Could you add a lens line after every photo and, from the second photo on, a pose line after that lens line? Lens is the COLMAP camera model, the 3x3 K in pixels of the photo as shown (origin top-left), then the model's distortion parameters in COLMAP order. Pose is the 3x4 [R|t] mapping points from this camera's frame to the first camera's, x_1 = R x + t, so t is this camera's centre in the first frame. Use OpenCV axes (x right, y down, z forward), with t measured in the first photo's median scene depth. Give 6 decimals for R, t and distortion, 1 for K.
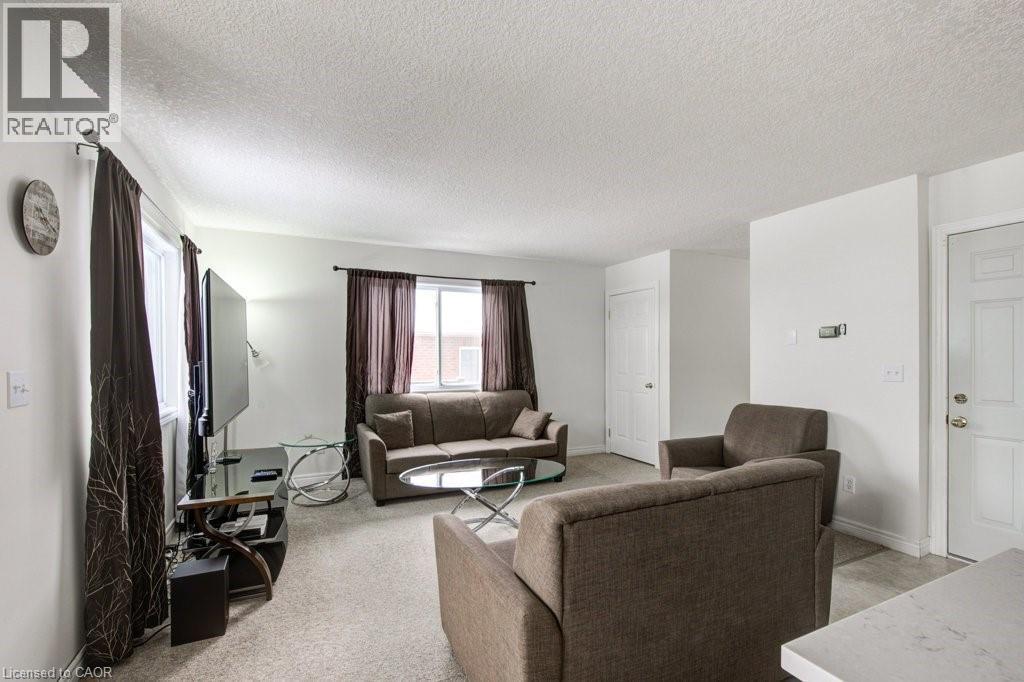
lens RADIAL K [[457.9, 0, 507.6], [0, 457.9, 357.7], [0, 0, 1]] dist [0.002244, 0.000639]
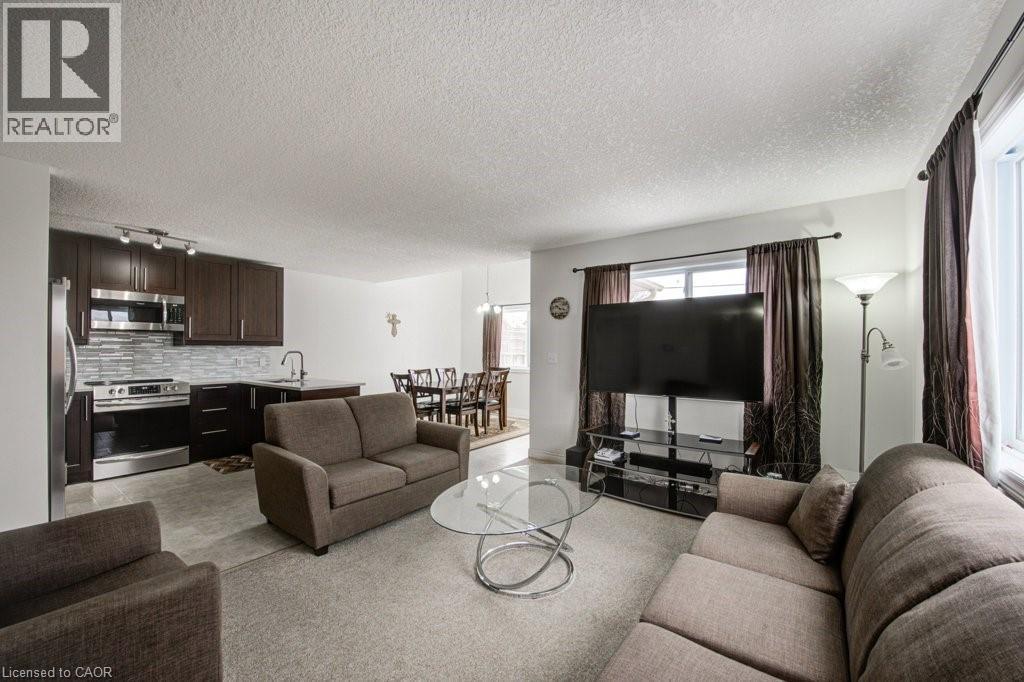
lens RADIAL K [[410.6, 0, 512.7], [0, 410.6, 346.8], [0, 0, 1]] dist [-0.009094, -0.000732]
pose [[-0.885500, -0.005364, -0.464608, 0.256029], [-0.004785, 0.999986, -0.002425, -0.005463], [0.464614, 0.000076, -0.885513, 1.357015]]
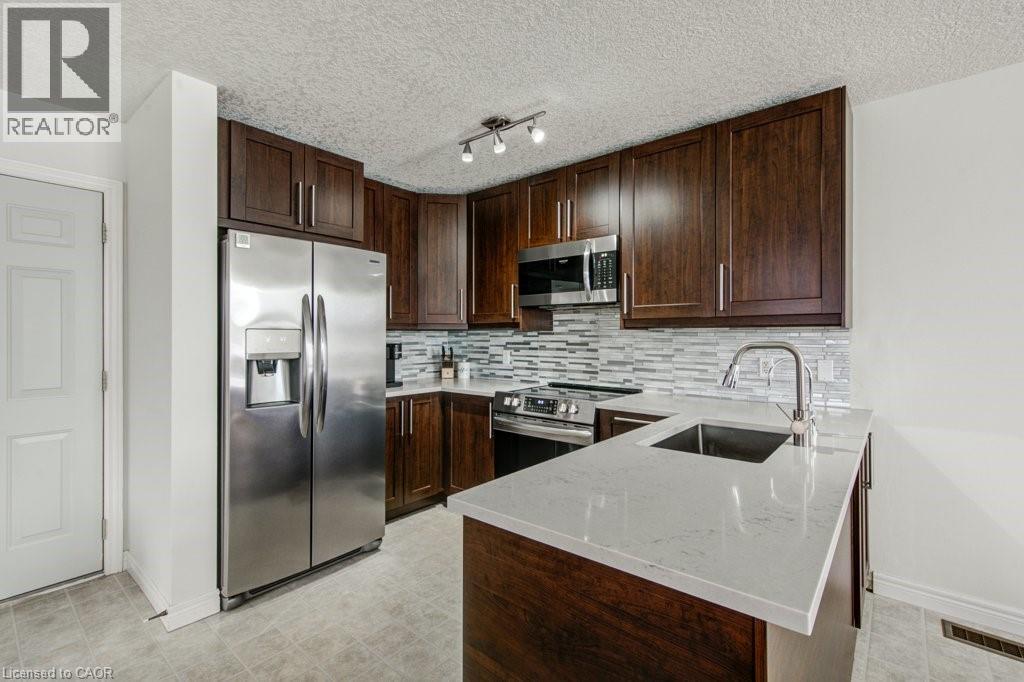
lens RADIAL K [[457.9, 0, 508.3], [0, 457.9, 336.5], [0, 0, 1]] dist [0.002244, 0.000639]
pose [[-0.420015, 0.000986, 0.907517, -0.007826], [0.003758, 0.999993, 0.000653, 0.002121], [-0.907509, 0.003684, -0.420016, 0.307337]]
